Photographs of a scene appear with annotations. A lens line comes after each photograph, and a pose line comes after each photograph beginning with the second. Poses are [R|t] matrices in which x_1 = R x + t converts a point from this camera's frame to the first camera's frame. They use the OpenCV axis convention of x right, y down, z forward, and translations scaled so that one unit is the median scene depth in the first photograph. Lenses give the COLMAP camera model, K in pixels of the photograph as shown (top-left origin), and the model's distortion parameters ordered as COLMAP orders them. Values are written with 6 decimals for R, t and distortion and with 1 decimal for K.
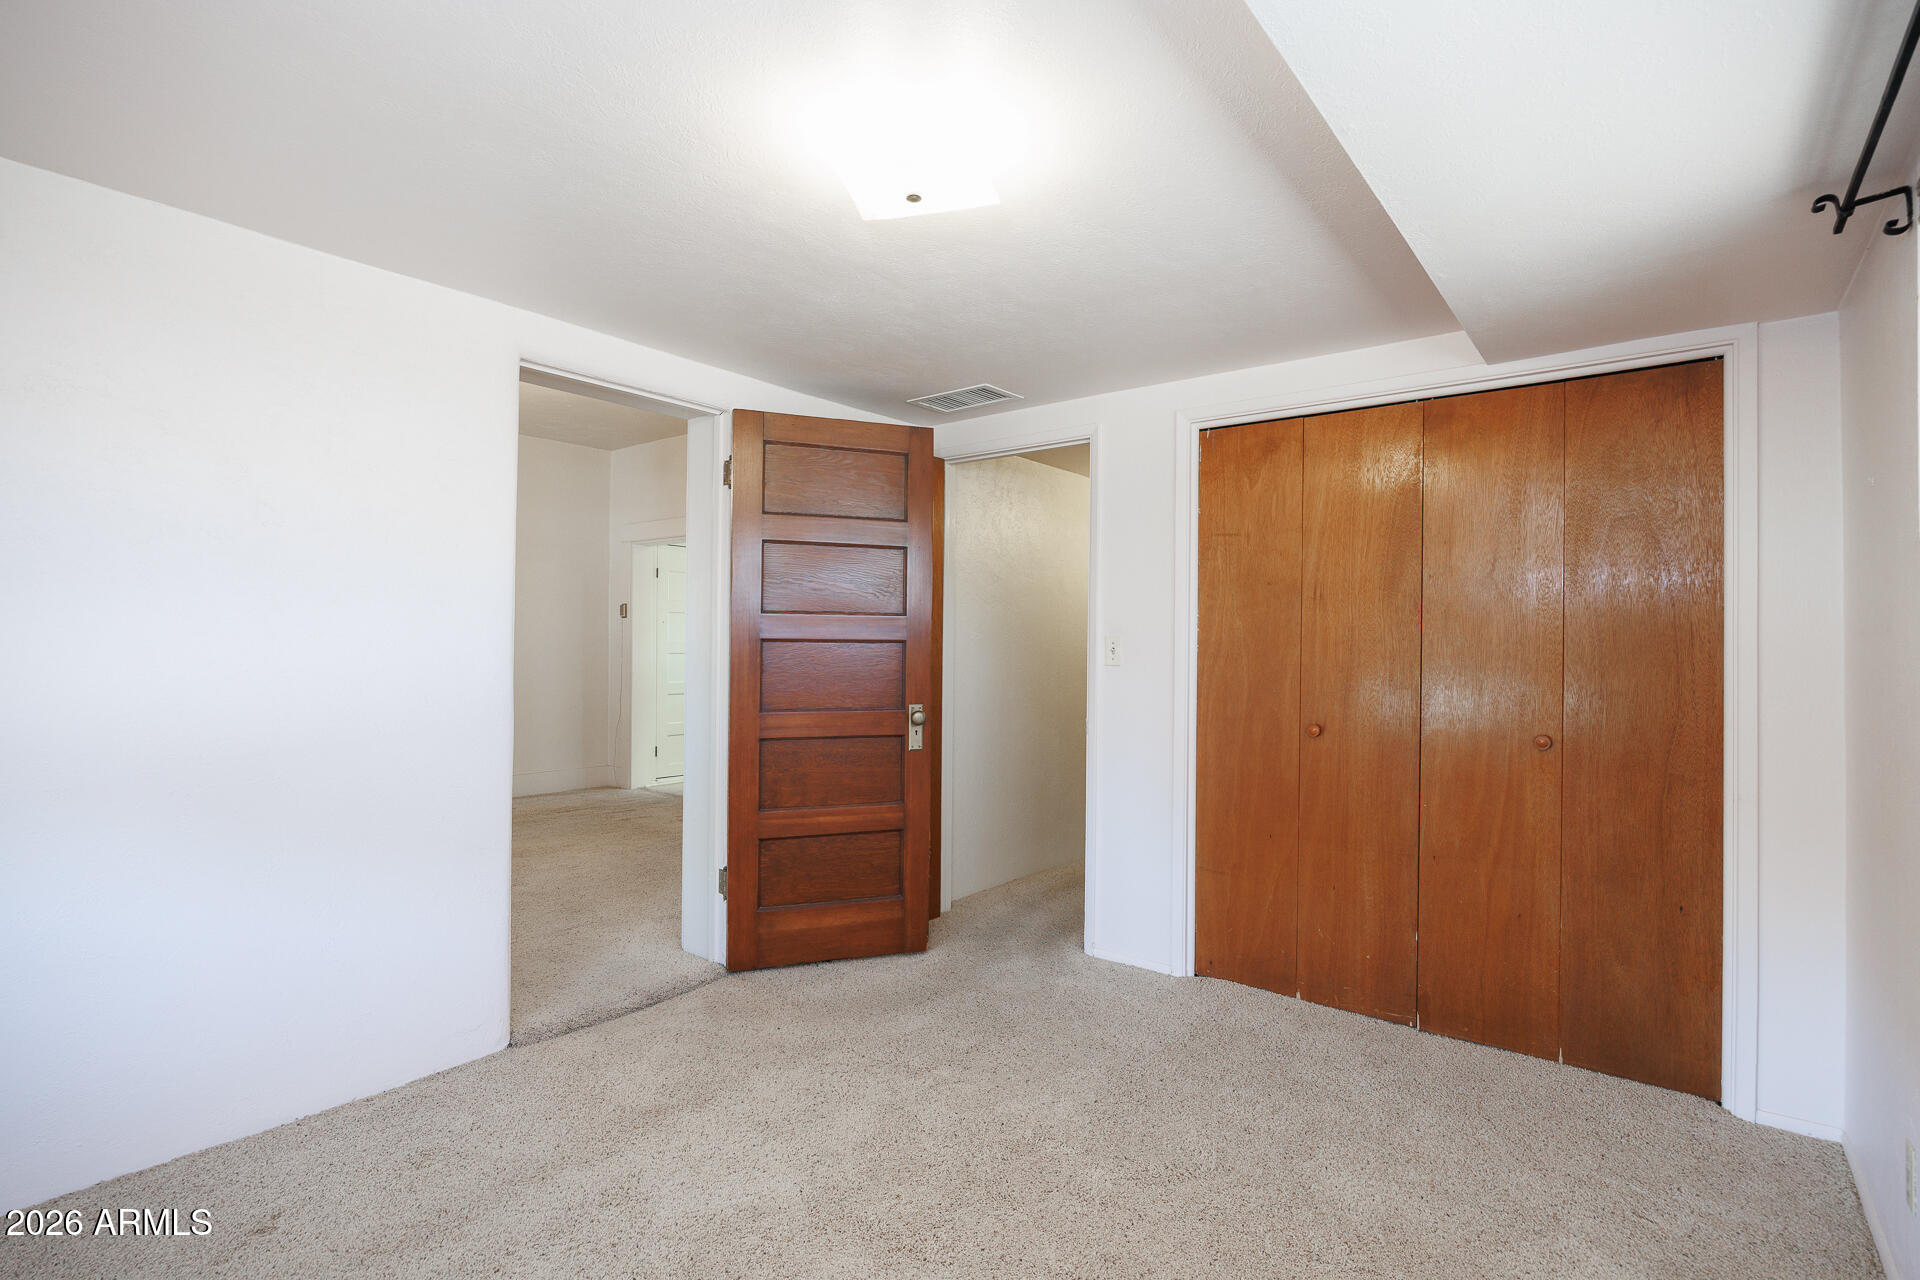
lens RADIAL K [[941.7, 0, 960.0], [0, 941.7, 640.0], [0, 0, 1]] dist [-0.005161, -0.000028]
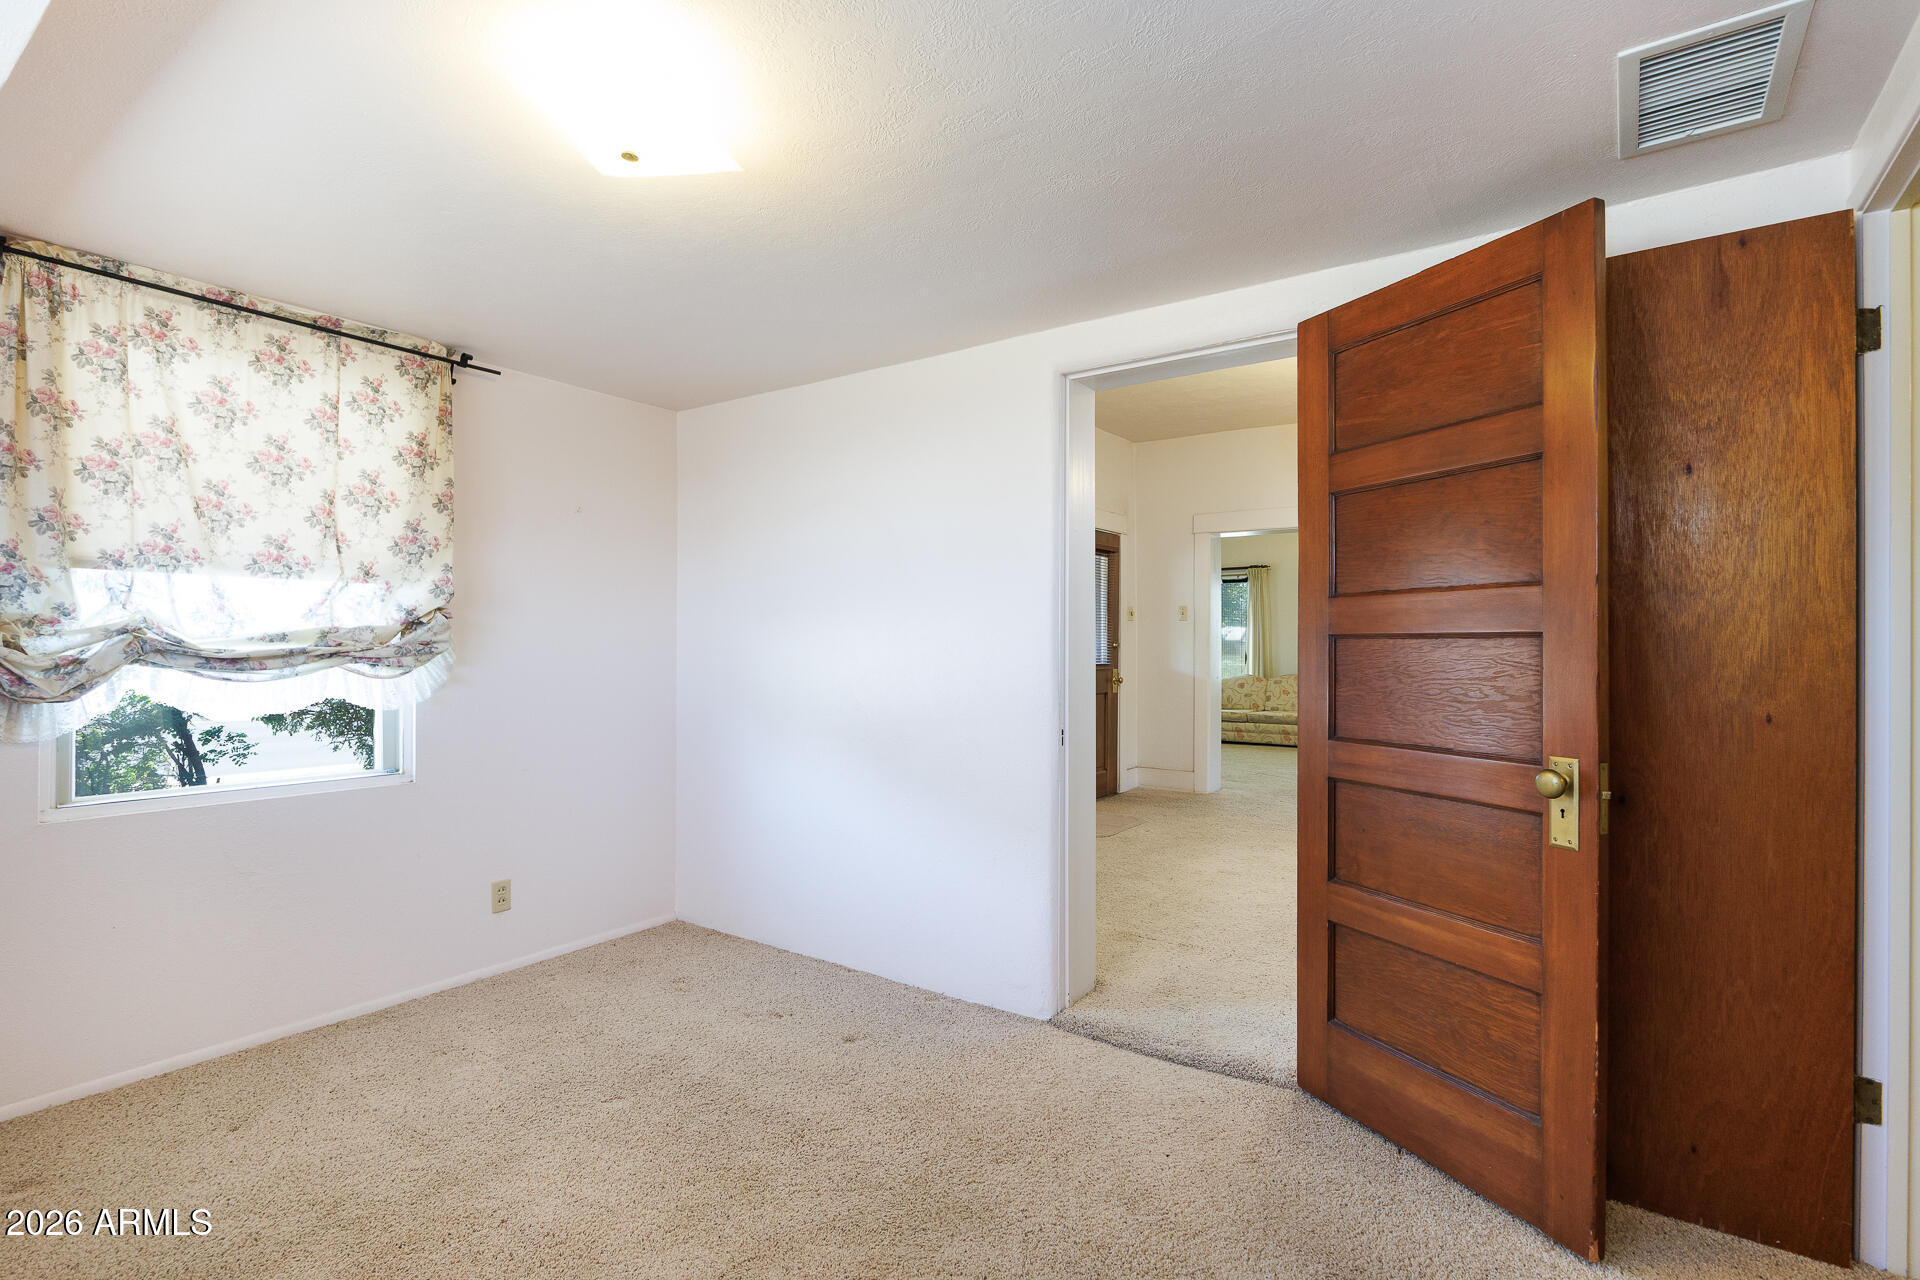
lens RADIAL K [[941.7, 0, 960.0], [0, 941.7, 640.0], [0, 0, 1]] dist [-0.005161, -0.000028]
pose [[0.039515, -0.013926, -0.999122, 0.467516], [0.001850, 0.999902, -0.013864, 0.011724], [0.999217, -0.001300, 0.039537, 0.680533]]
